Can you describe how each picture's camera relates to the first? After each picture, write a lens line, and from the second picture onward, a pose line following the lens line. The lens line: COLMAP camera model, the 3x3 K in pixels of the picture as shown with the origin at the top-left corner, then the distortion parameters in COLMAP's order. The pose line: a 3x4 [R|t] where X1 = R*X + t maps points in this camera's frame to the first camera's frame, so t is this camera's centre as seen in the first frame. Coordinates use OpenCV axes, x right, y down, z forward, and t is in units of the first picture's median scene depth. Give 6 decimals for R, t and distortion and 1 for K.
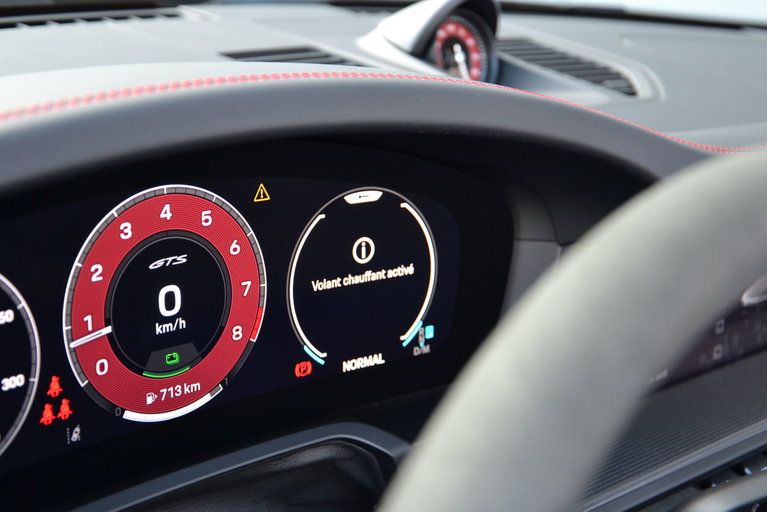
lens RADIAL K [[1245.4, 0, 396.5], [0, 1245.4, 256.6], [0, 0, 1]] dist [0.061378, 0.212279]
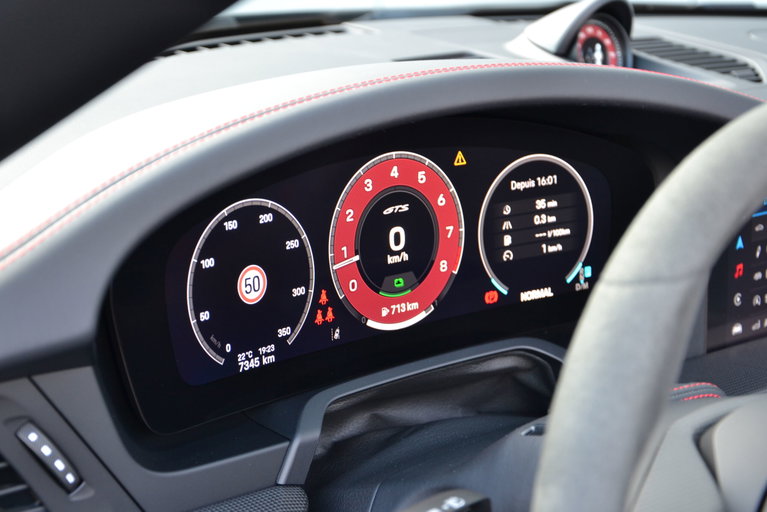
lens RADIAL K [[1429.4, 0, 383.5], [0, 1429.4, 256.0], [0, 0, 1]] dist [0.237567, 0.201790]
pose [[0.996285, -0.027938, -0.081459, -0.069926], [0.025066, 0.999035, -0.036060, 0.106998], [0.082388, 0.033884, 0.996024, -0.524088]]
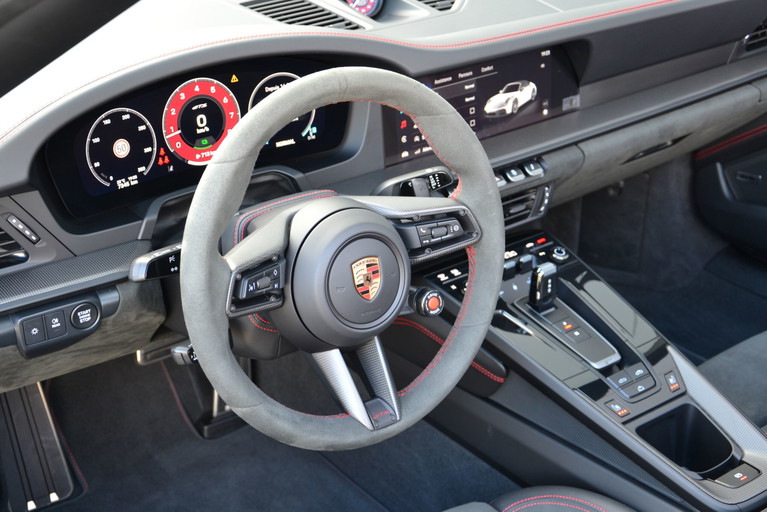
lens RADIAL K [[1161.1, 0, 383.5], [0, 1161.1, 256.0], [0, 0, 1]] dist [0.159938, 0.075497]
pose [[0.989424, -0.029828, -0.141953, 0.563131], [0.050017, 0.988766, 0.140858, -0.012396], [0.136157, -0.146468, 0.979800, -1.491272]]
